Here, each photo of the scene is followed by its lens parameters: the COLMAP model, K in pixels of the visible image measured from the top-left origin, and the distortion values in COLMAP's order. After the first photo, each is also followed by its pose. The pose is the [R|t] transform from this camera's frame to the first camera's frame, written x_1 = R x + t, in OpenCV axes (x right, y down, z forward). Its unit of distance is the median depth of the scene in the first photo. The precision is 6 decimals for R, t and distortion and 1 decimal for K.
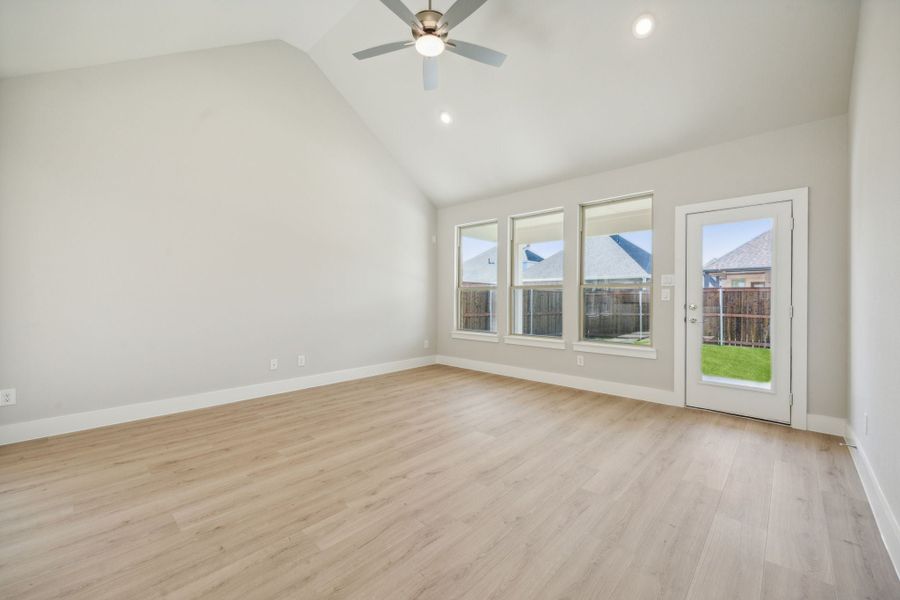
lens RADIAL K [[366.0, 0, 448.9], [0, 366.0, 299.8], [0, 0, 1]] dist [0.009909, -0.000878]
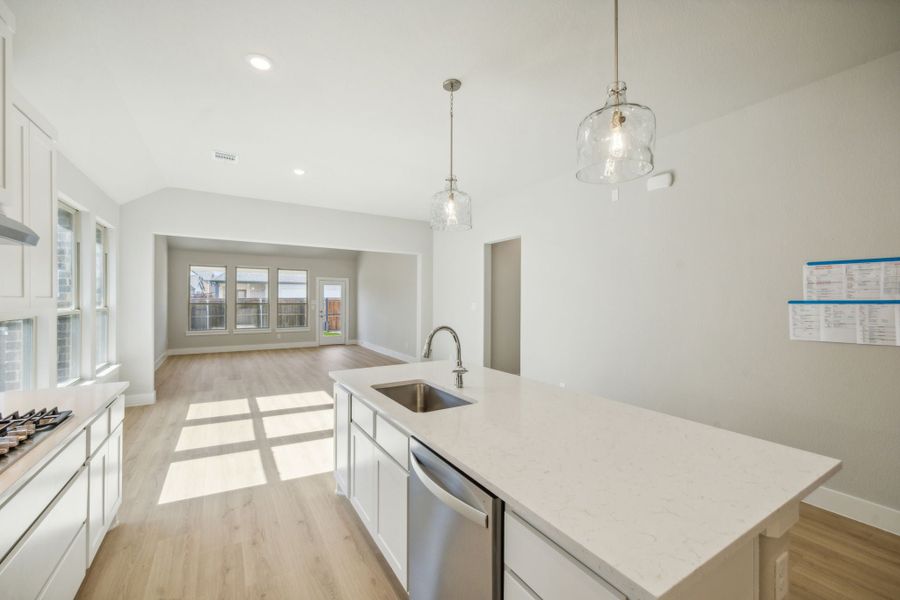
lens RADIAL K [[366.0, 0, 449.7], [0, 366.0, 301.2], [0, 0, 1]] dist [0.009909, -0.000878]
pose [[0.261794, -0.005951, 0.965105, -1.887457], [0.001075, 0.999982, 0.005875, -0.080731], [-0.965123, -0.000500, 0.261796, -0.763184]]
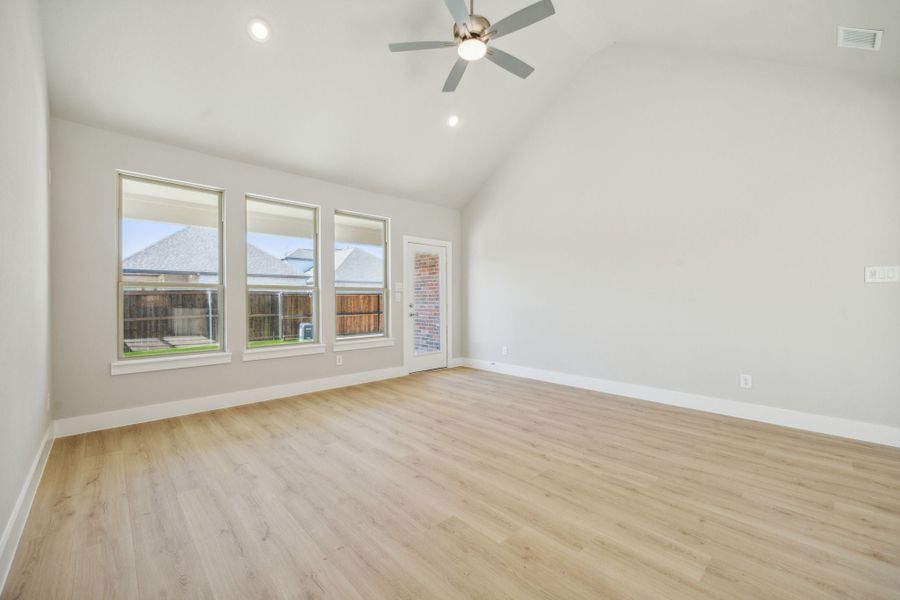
lens RADIAL K [[366.0, 0, 449.4], [0, 366.0, 297.2], [0, 0, 1]] dist [0.009909, -0.000878]
pose [[0.062476, 0.002920, 0.998042, -0.784309], [0.009101, 0.999952, -0.003495, -0.007202], [-0.998005, 0.009302, 0.062446, 0.739835]]
